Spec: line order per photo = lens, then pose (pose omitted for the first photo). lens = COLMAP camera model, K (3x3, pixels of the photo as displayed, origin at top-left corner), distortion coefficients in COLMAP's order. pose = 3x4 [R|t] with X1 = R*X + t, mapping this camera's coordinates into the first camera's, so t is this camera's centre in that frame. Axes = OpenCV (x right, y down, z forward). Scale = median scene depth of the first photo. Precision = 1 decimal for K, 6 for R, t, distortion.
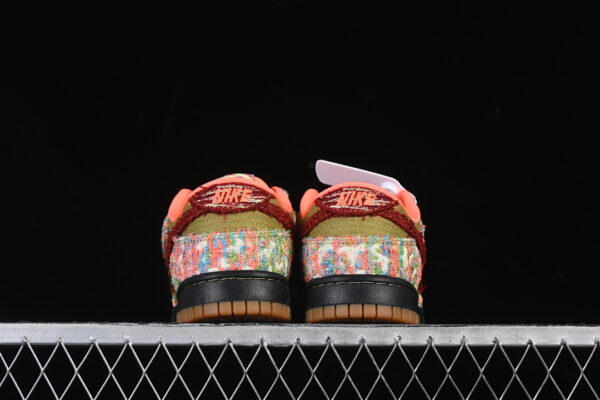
lens RADIAL K [[1338.9, 0, 300.0], [0, 1338.9, 200.0], [0, 0, 1]] dist [0.084378, 0.544626]
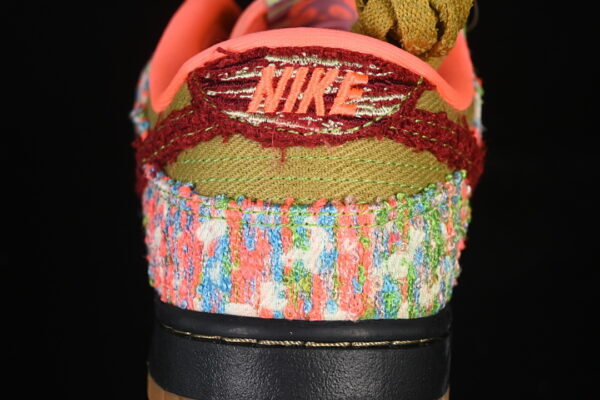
lens RADIAL K [[1338.9, 0, 300.0], [0, 1338.9, 200.0], [0, 0, 1]] dist [0.084378, 0.544626]
pose [[0.994490, 0.083158, -0.063826, -0.029003], [-0.058455, 0.945325, 0.320850, -0.085742], [0.087017, -0.315351, 0.944977, 0.673842]]
